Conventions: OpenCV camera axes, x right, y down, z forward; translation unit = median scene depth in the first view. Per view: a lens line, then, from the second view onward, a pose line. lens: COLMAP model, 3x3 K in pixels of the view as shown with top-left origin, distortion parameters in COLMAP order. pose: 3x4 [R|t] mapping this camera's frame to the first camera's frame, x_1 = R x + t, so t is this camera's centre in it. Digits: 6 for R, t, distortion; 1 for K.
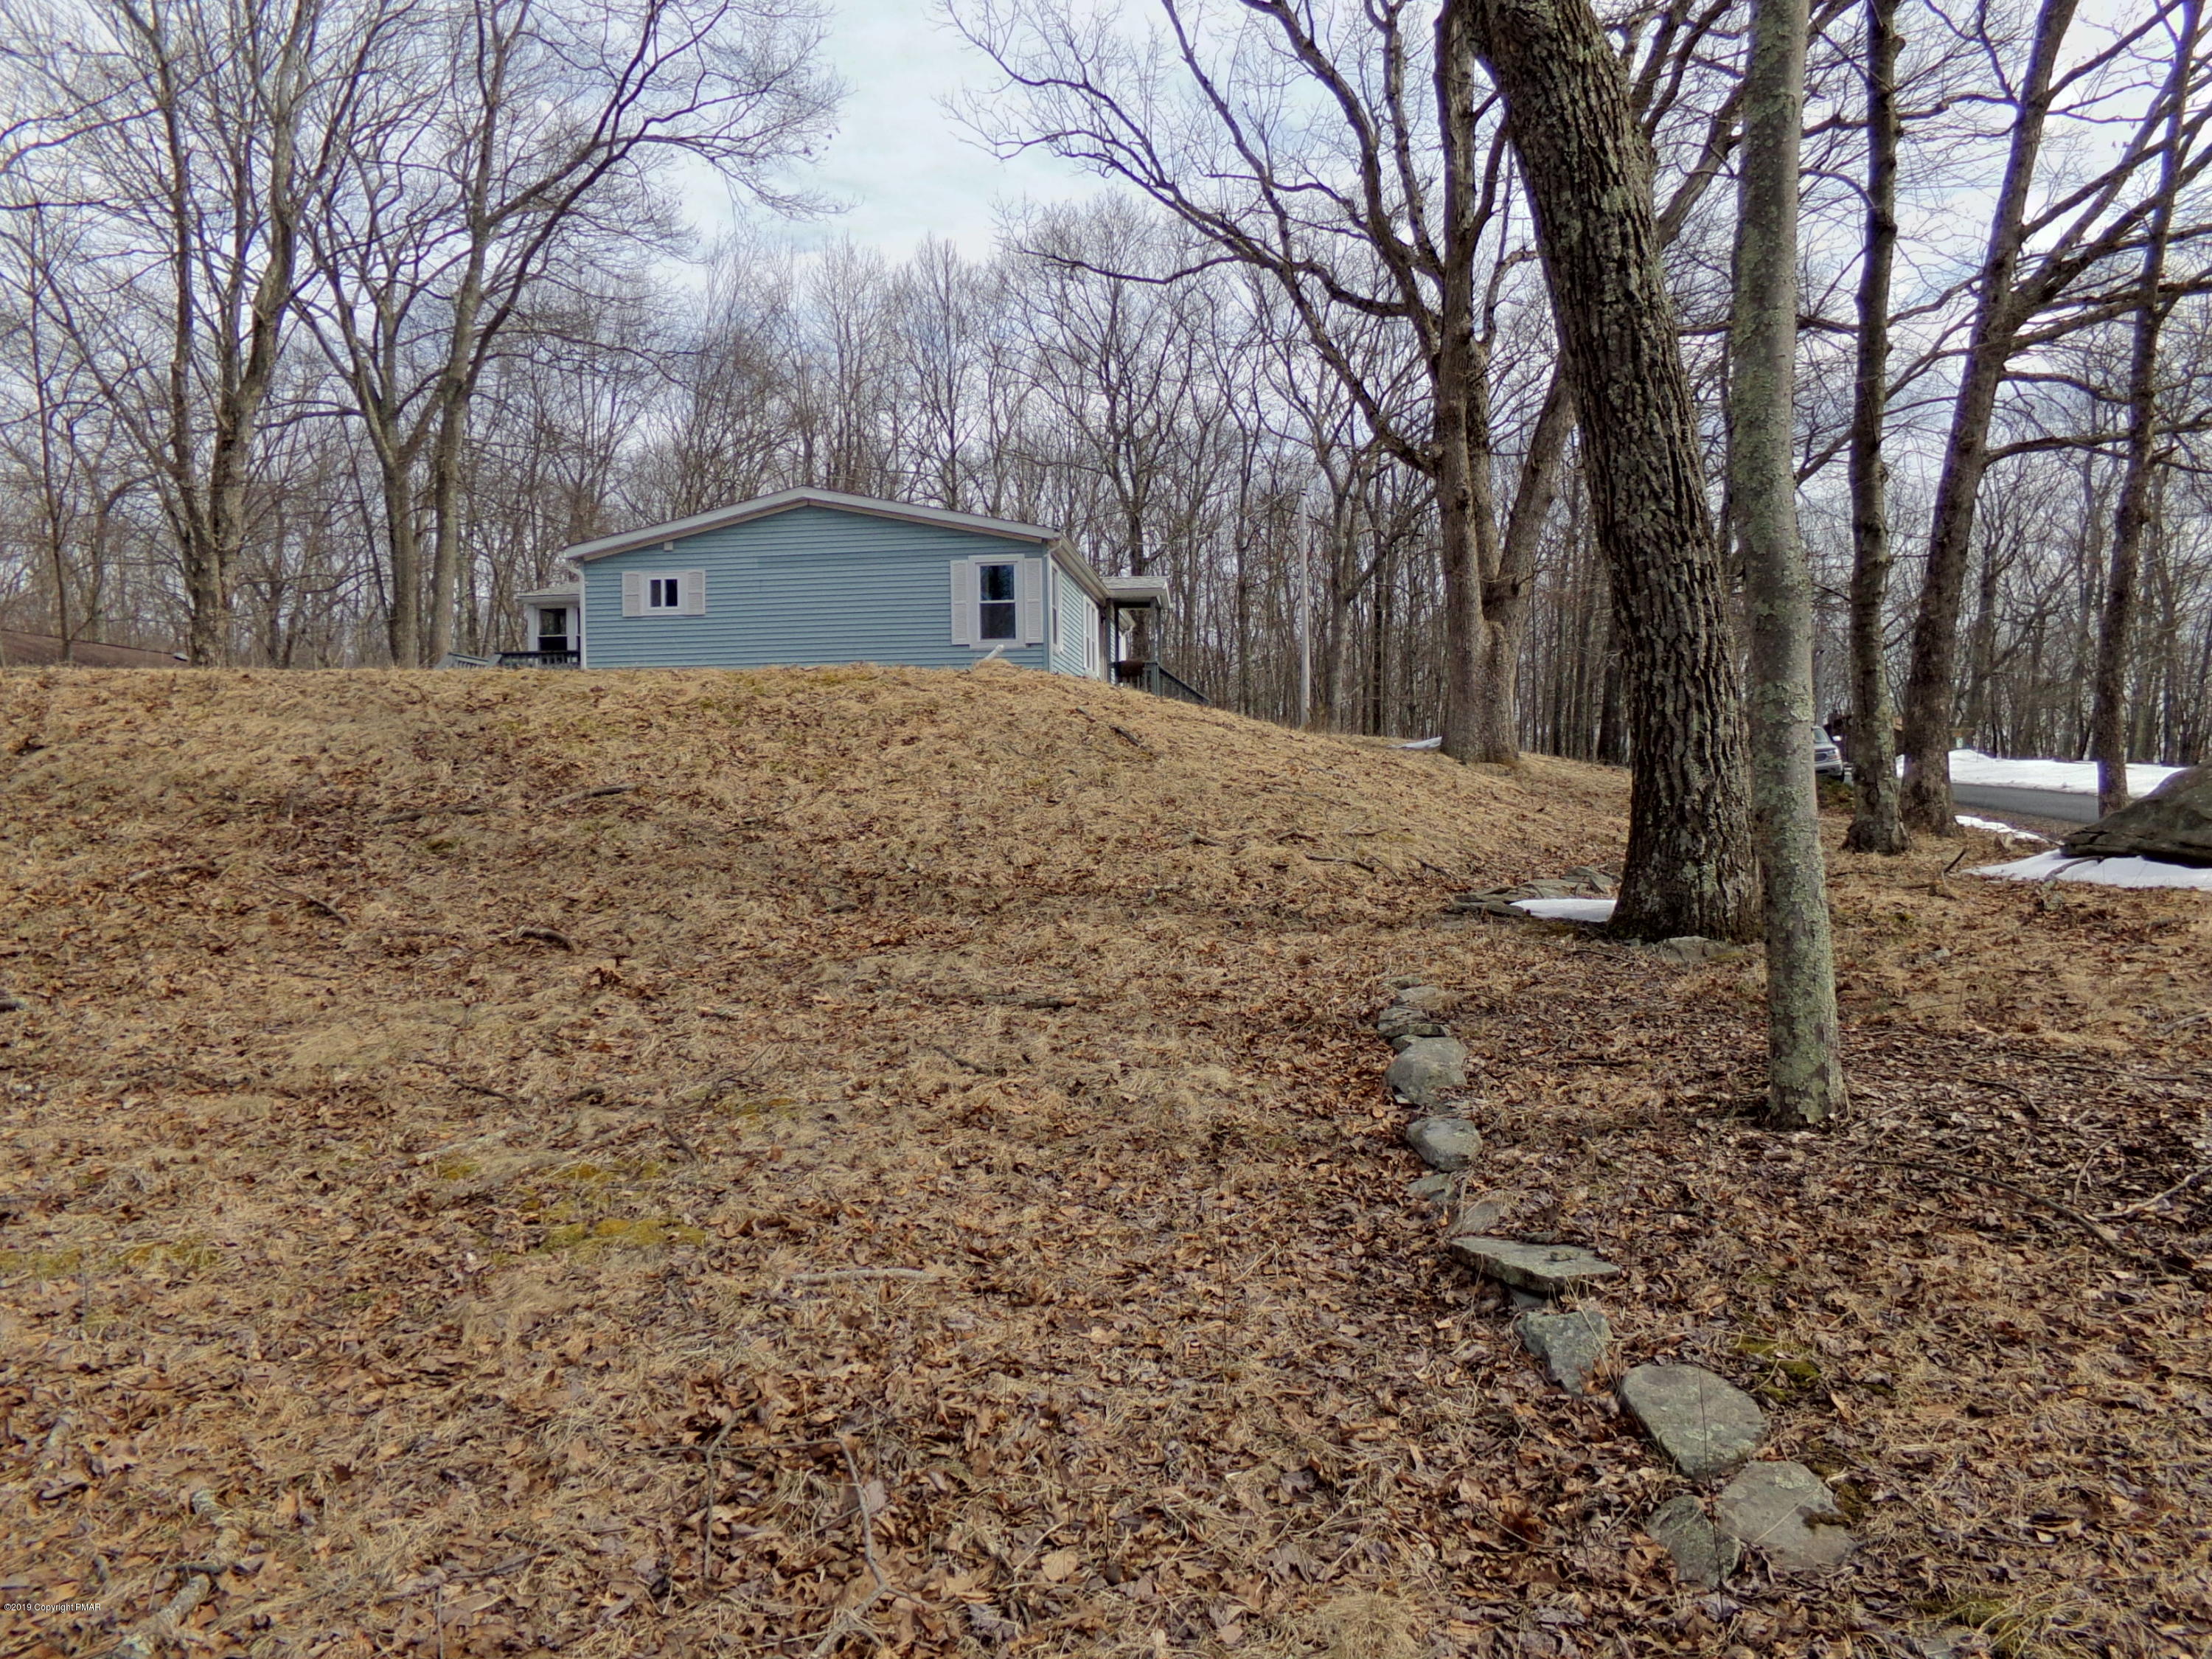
lens RADIAL K [[1502.0, 0, 1096.7], [0, 1502.0, 838.9], [0, 0, 1]] dist [-0.019487, 0.028768]
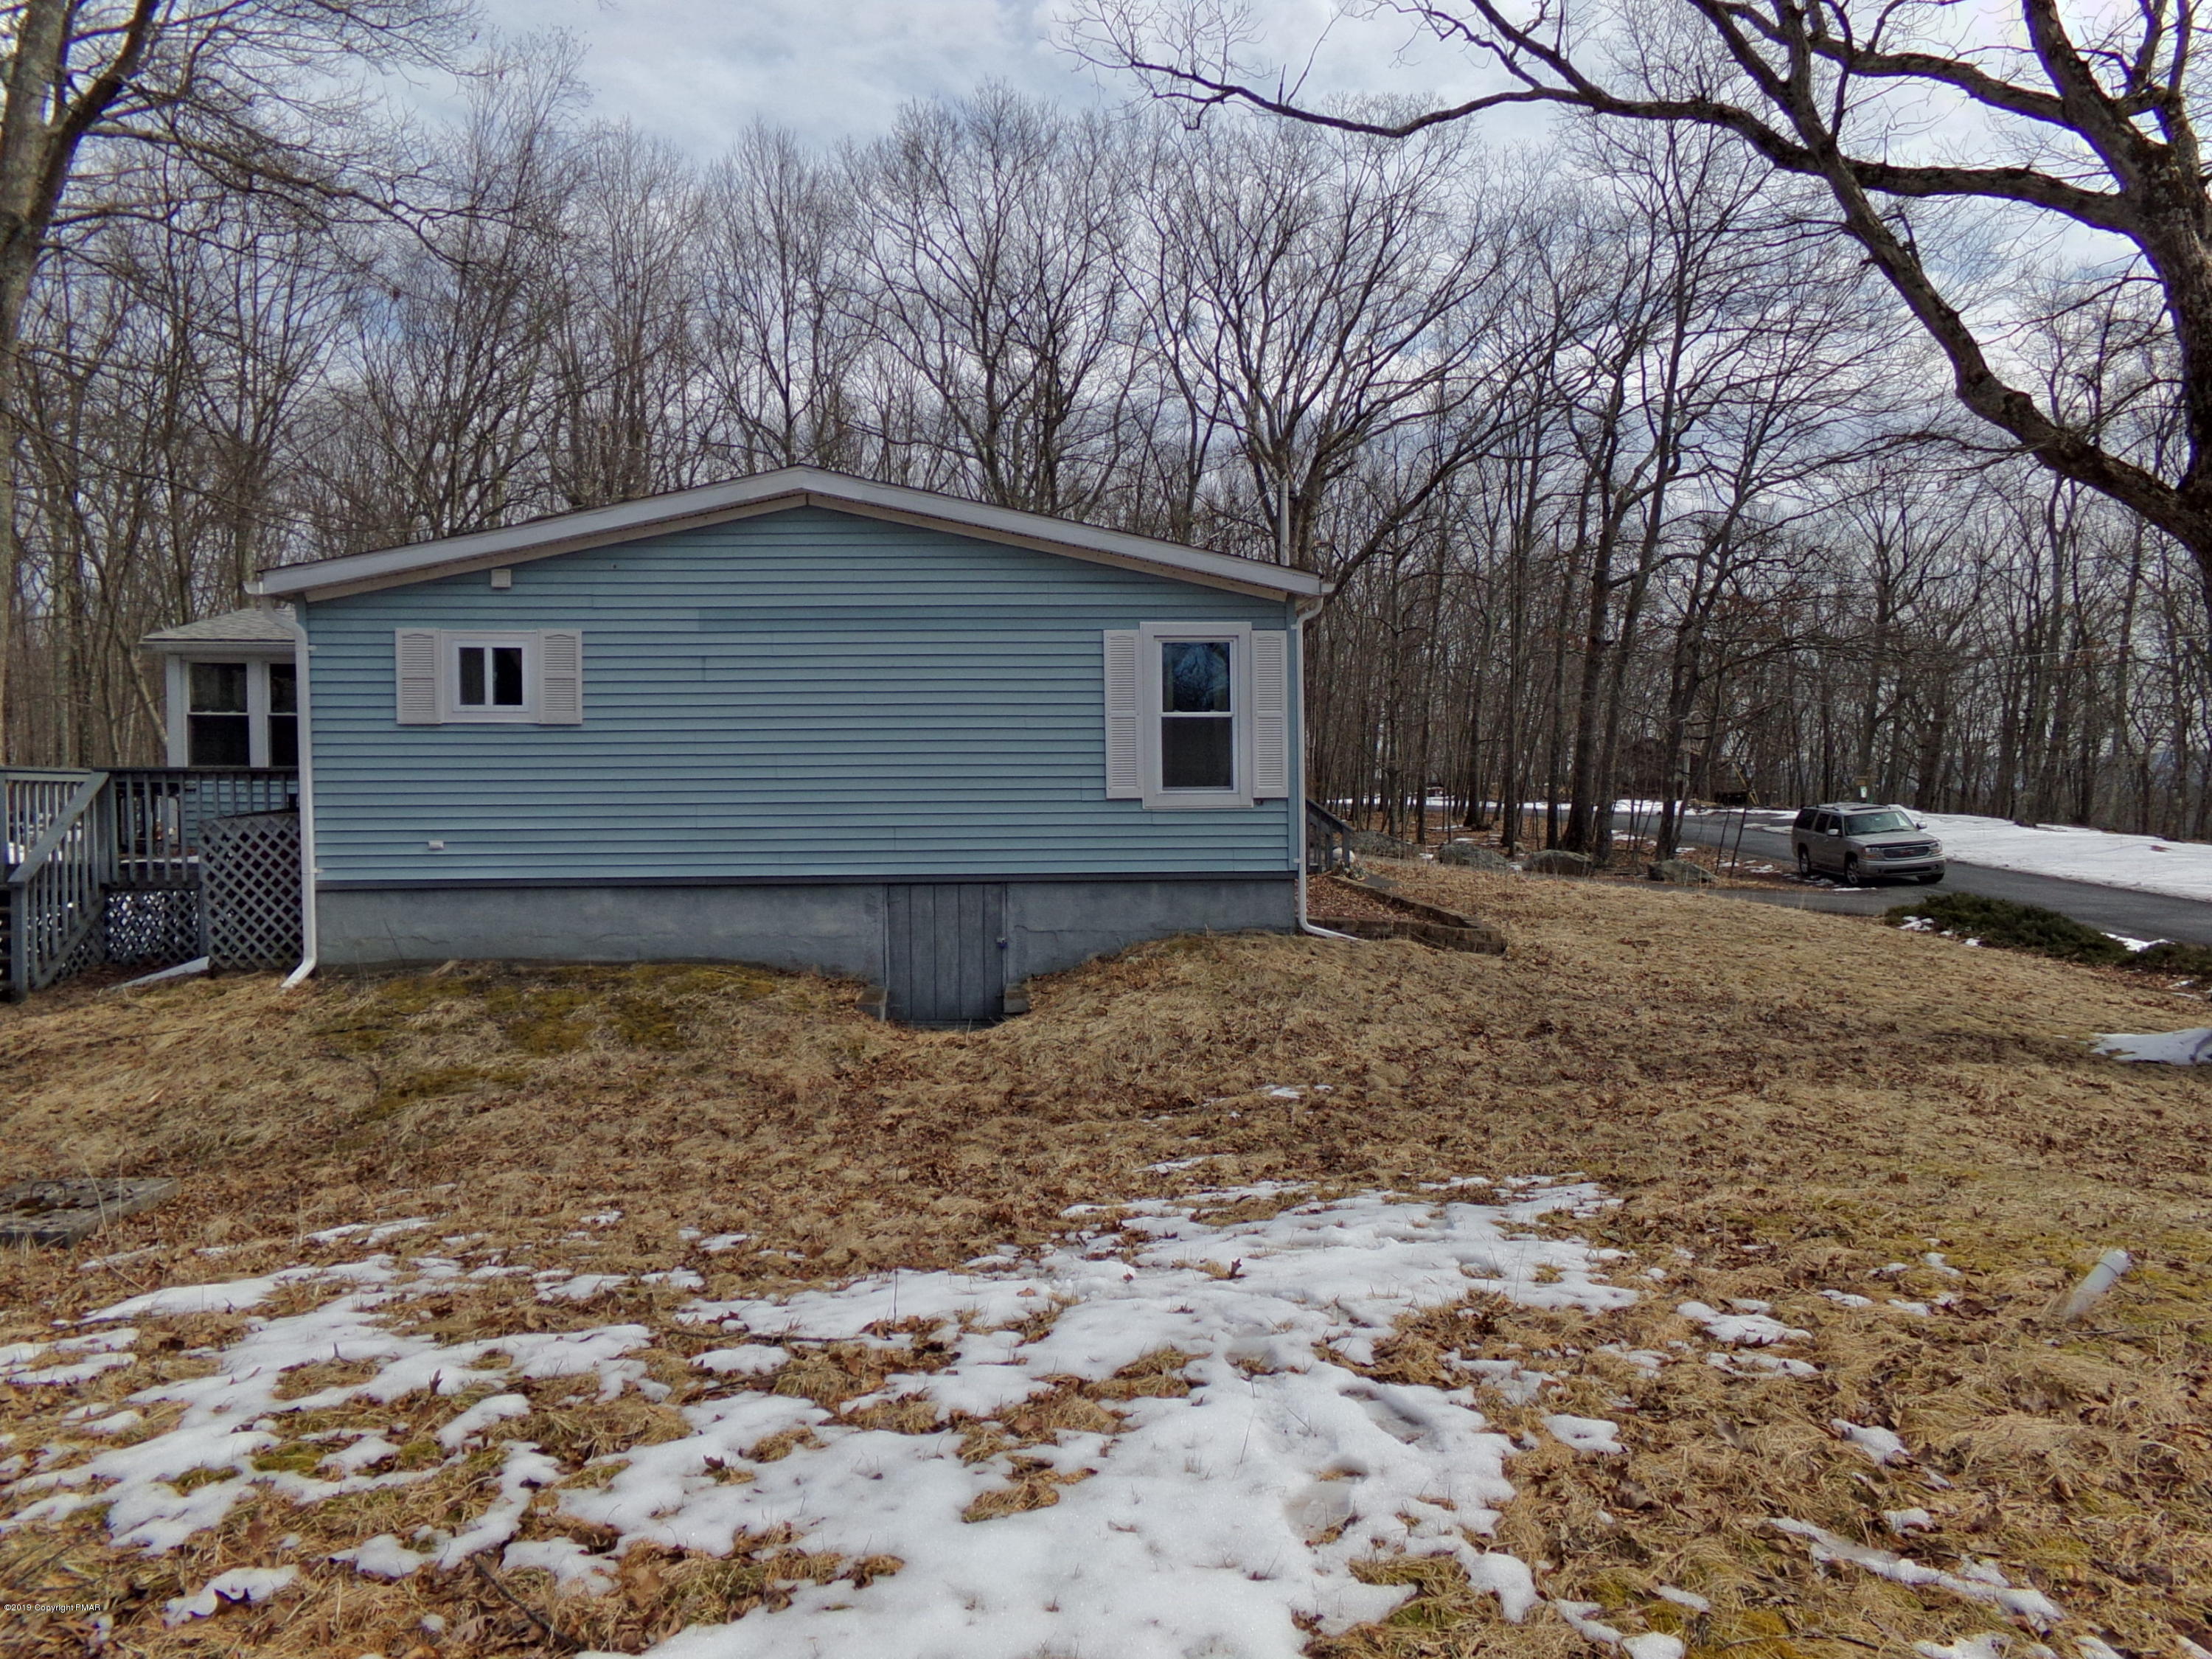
lens RADIAL K [[1569.2, 0, 1104.0], [0, 1569.2, 781.9], [0, 0, 1]] dist [0.008327, 0.004643]
pose [[0.988046, 0.006972, 0.153999, -0.172302], [-0.004626, 0.999868, -0.015587, -0.123716], [-0.154087, 0.014688, 0.987948, 0.473646]]
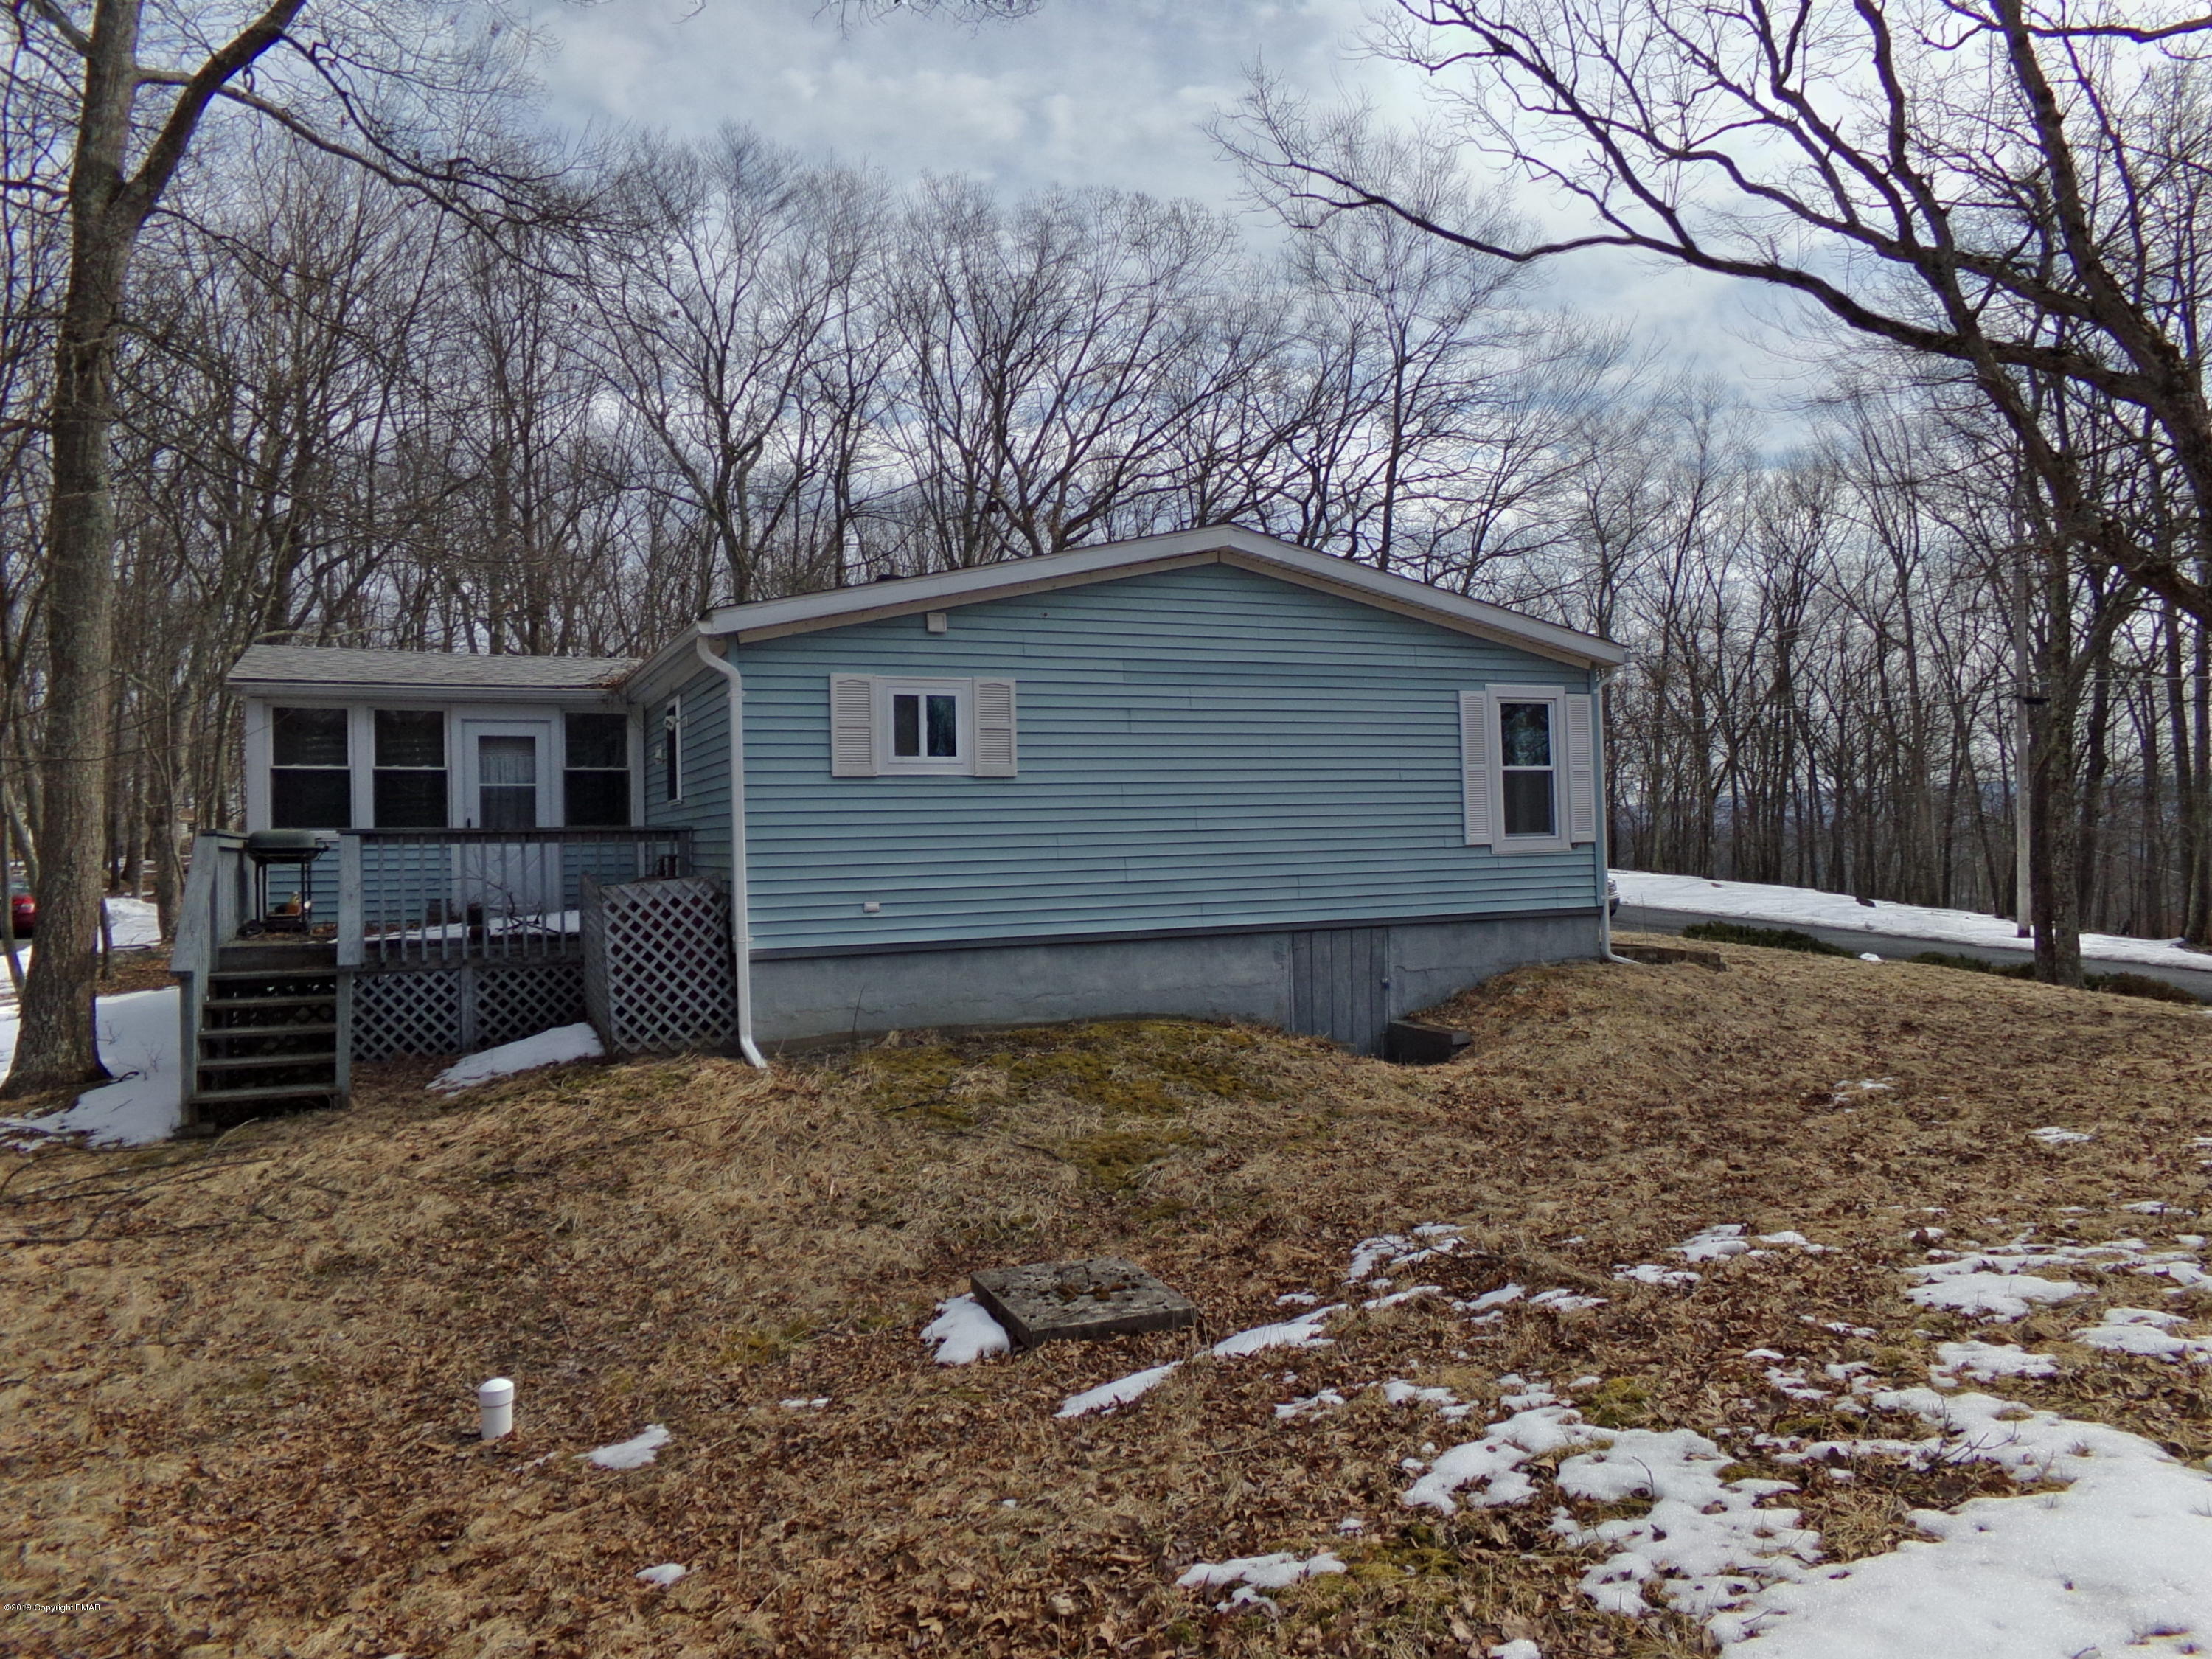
lens RADIAL K [[1502.0, 0, 1096.7], [0, 1502.0, 838.9], [0, 0, 1]] dist [-0.019487, 0.028768]
pose [[0.870627, -0.006996, 0.491893, -0.468243], [0.015532, 0.999791, -0.013272, -0.123534], [-0.491698, 0.019195, 0.870554, 0.580885]]
